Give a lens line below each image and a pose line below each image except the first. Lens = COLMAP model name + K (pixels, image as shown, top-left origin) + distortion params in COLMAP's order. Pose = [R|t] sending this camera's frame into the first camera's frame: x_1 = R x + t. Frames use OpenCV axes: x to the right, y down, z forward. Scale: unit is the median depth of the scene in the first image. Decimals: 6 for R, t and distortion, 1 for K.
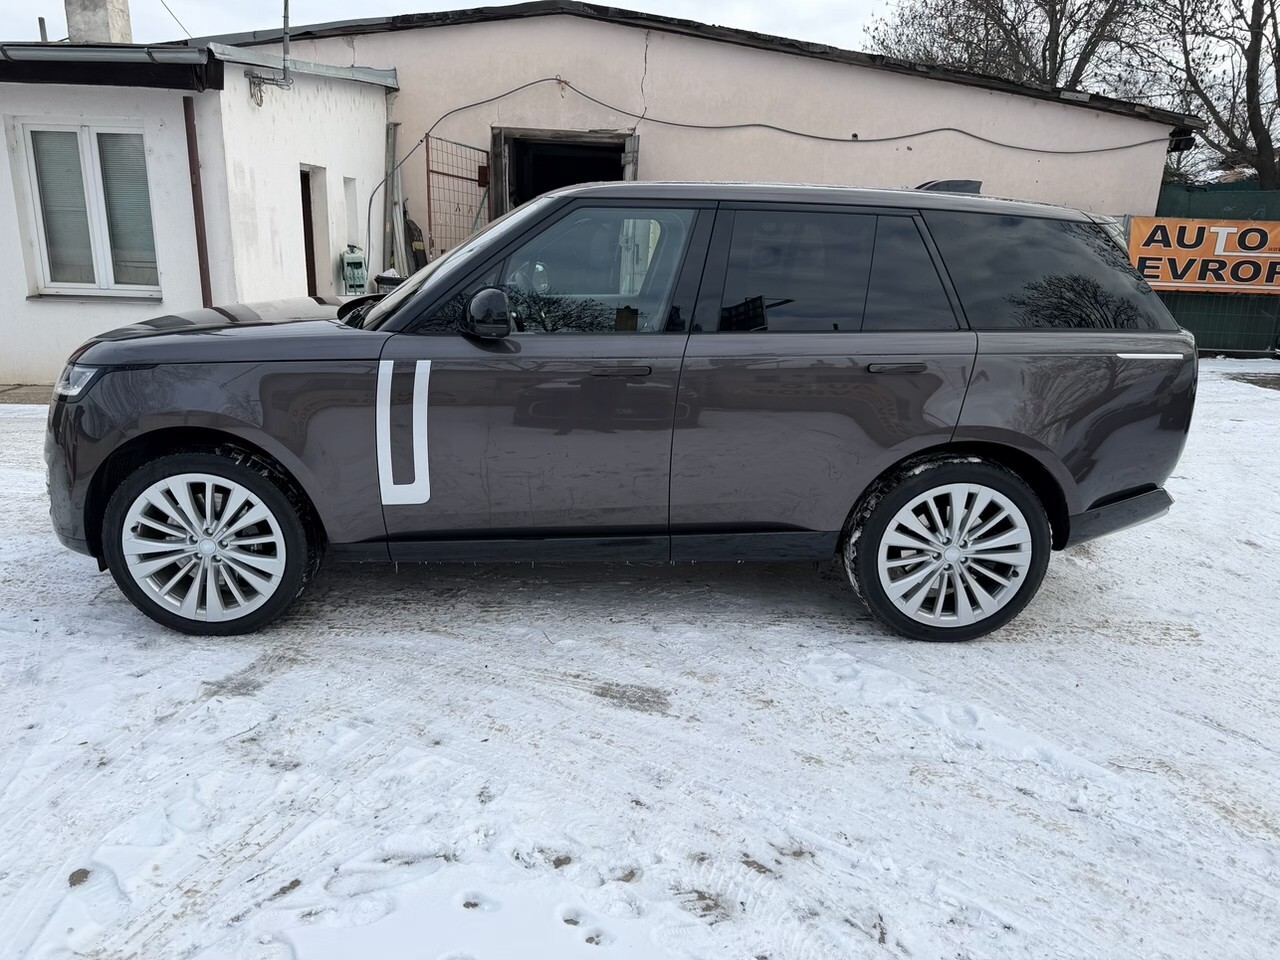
lens RADIAL K [[904.9, 0, 636.6], [0, 904.9, 477.3], [0, 0, 1]] dist [0.036265, -0.043992]
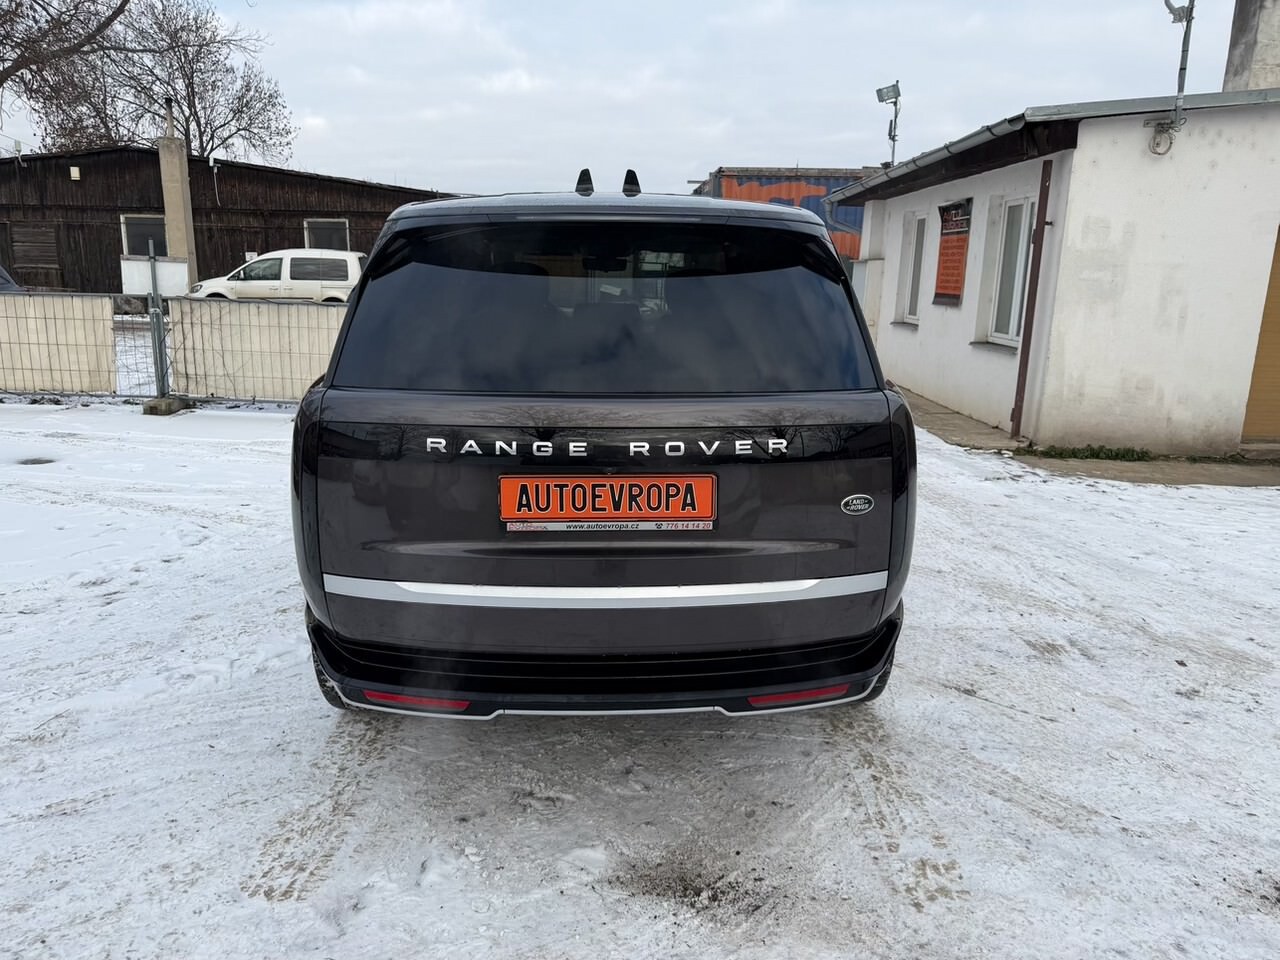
lens RADIAL K [[908.0, 0, 644.7], [0, 908.0, 476.2], [0, 0, 1]] dist [0.037742, -0.055455]
pose [[0.008793, 0.194214, -0.980920, 1.242083], [-0.283634, 0.941153, 0.183798, -0.283673], [0.958892, 0.276606, 0.063361, 1.214704]]
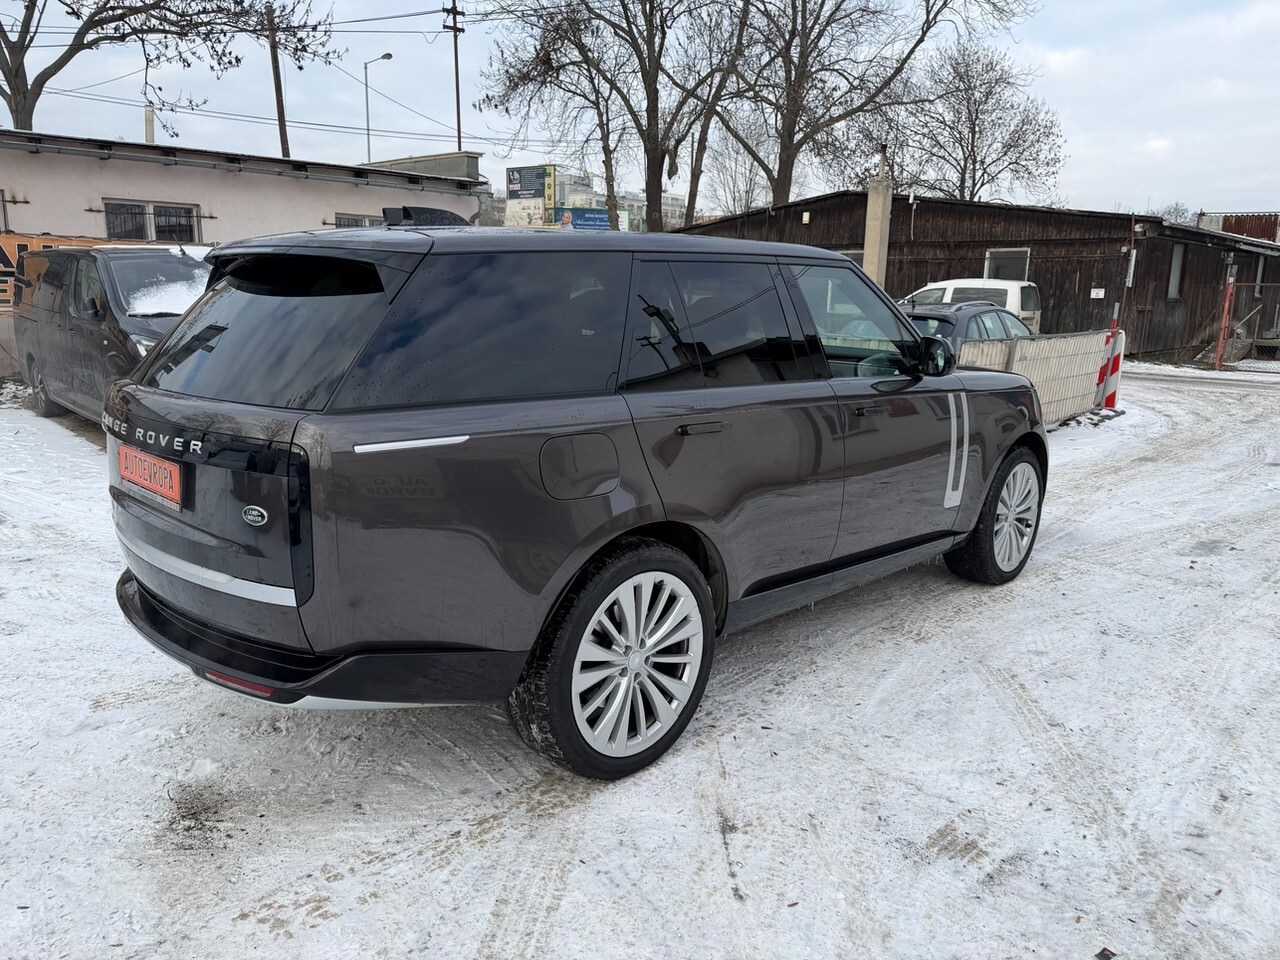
lens RADIAL K [[908.0, 0, 644.7], [0, 908.0, 476.2], [0, 0, 1]] dist [0.037742, -0.055455]
pose [[-0.719464, 0.101150, -0.687125, 0.888286], [-0.225002, 0.902037, 0.368379, -0.521300], [0.657073, 0.419640, -0.626224, 1.976603]]
